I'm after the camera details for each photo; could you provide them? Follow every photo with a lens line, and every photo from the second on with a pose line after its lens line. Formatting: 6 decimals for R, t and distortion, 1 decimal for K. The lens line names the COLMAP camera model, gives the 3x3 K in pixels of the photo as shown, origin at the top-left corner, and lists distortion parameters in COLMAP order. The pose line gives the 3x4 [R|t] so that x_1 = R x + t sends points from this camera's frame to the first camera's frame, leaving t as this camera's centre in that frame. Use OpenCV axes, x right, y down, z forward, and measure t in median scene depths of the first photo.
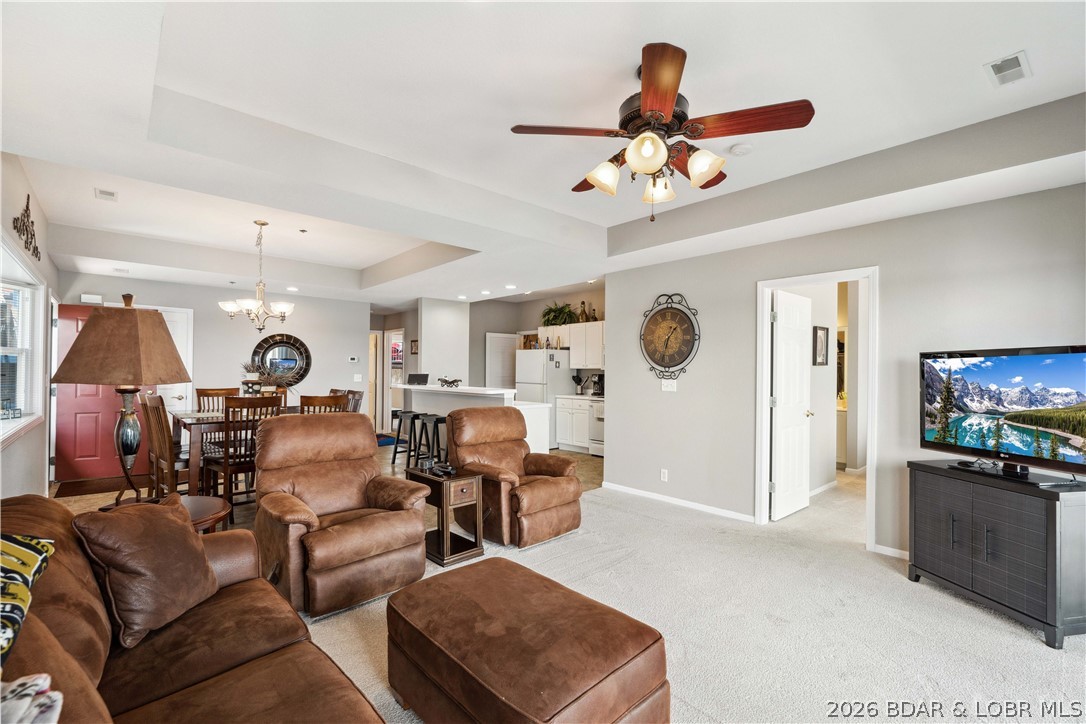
lens RADIAL K [[484.6, 0, 541.5], [0, 484.6, 367.3], [0, 0, 1]] dist [-0.008488, 0.002213]
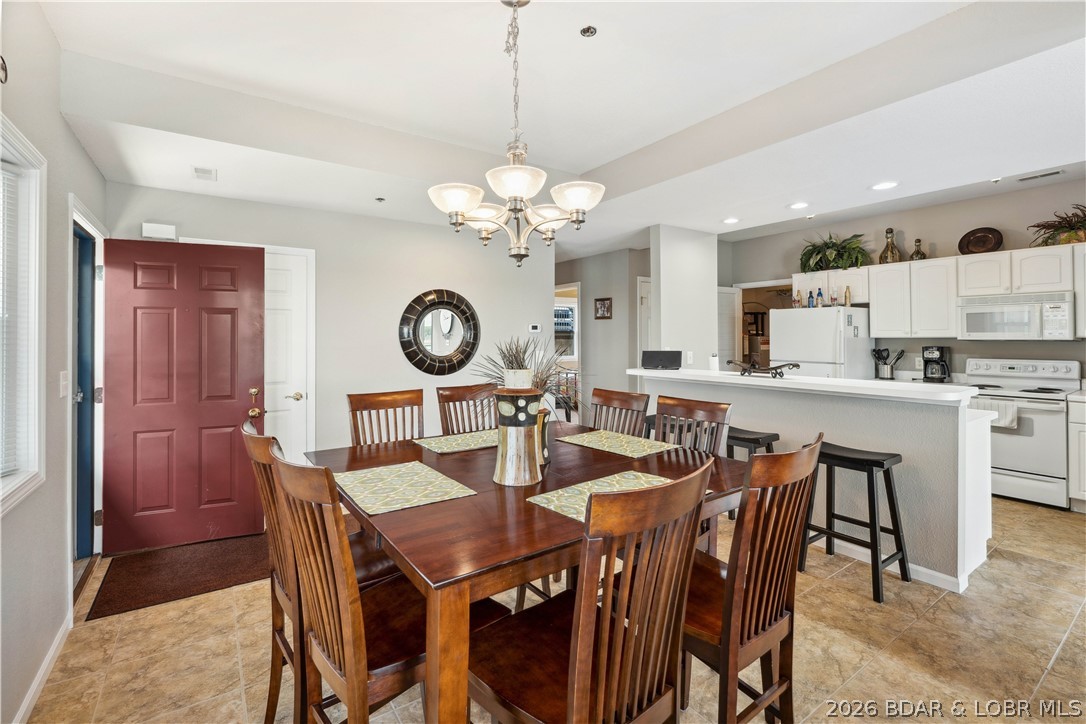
lens RADIAL K [[484.6, 0, 542.2], [0, 484.6, 331.8], [0, 0, 1]] dist [-0.008488, 0.002213]
pose [[0.992750, -0.015592, -0.119181, -0.322462], [0.015245, 0.999876, -0.003824, -0.009500], [0.119226, 0.001979, 0.992865, 0.376713]]
